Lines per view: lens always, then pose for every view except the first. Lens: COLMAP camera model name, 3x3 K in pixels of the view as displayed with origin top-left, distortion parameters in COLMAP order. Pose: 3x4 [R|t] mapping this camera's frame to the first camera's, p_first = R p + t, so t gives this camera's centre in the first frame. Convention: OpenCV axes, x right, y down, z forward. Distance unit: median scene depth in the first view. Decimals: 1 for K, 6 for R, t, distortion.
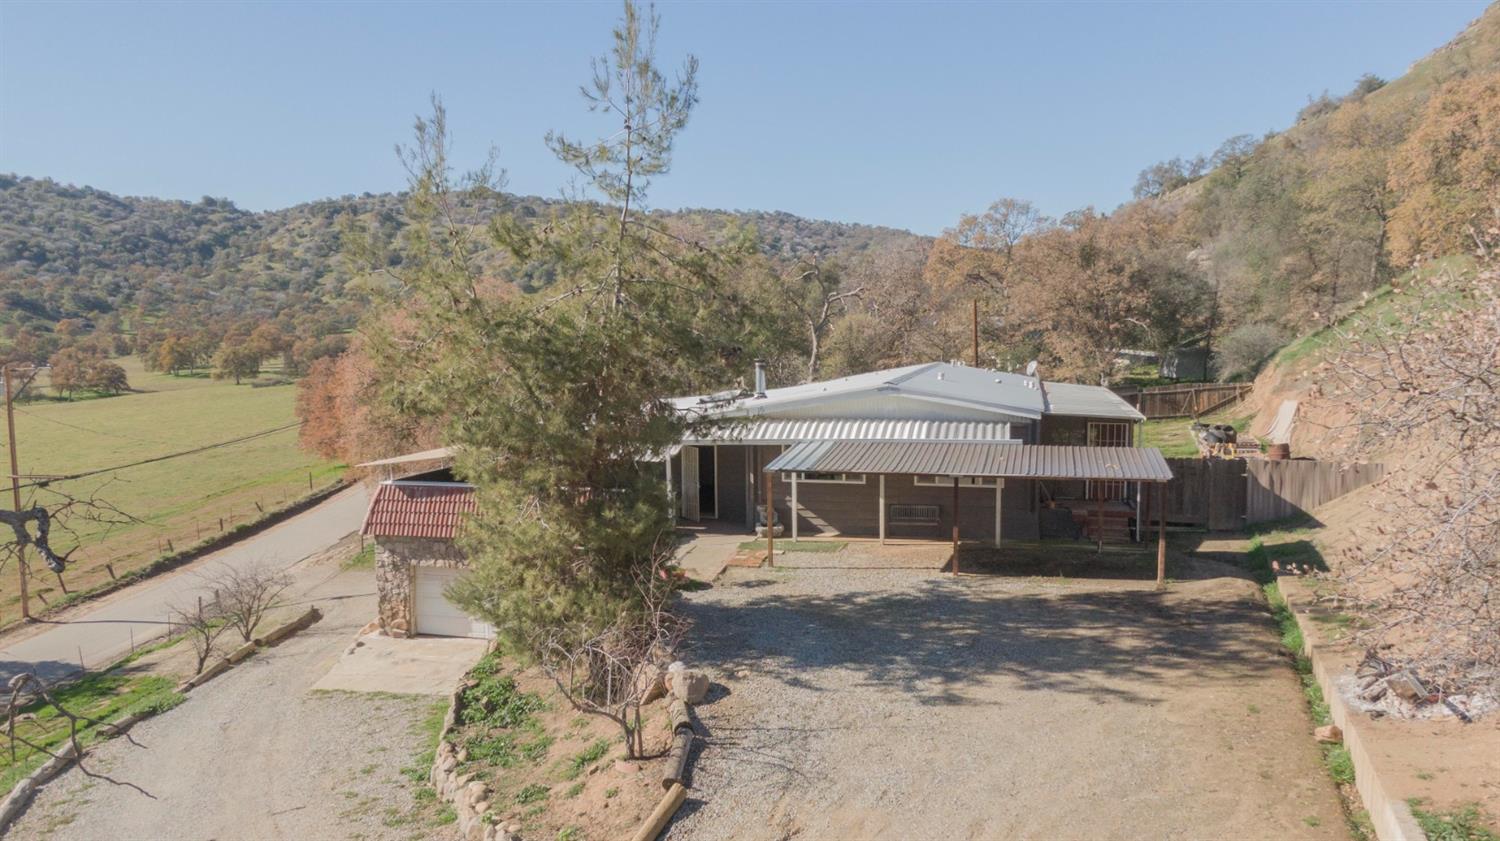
lens RADIAL K [[1071.7, 0, 747.8], [0, 1071.7, 427.7], [0, 0, 1]] dist [0.027779, -0.043736]
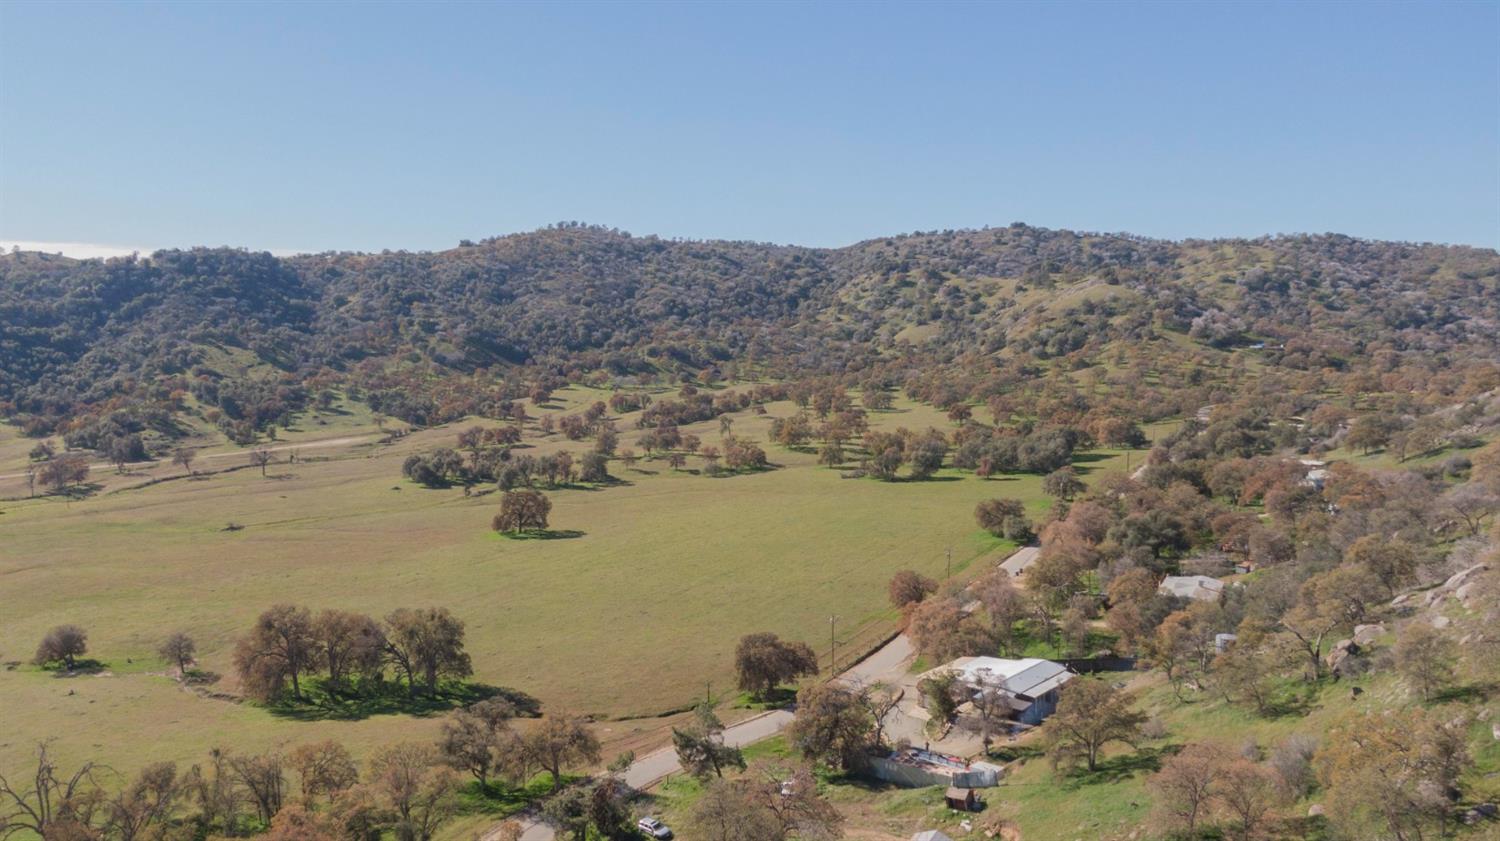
lens RADIAL K [[1071.7, 0, 745.4], [0, 1071.7, 423.5], [0, 0, 1]] dist [0.027779, -0.043736]
pose [[0.881856, 0.052043, -0.468638, 0.048155], [-0.049358, 0.998619, 0.018019, -0.043634], [0.468929, 0.007241, 0.883206, -0.146321]]
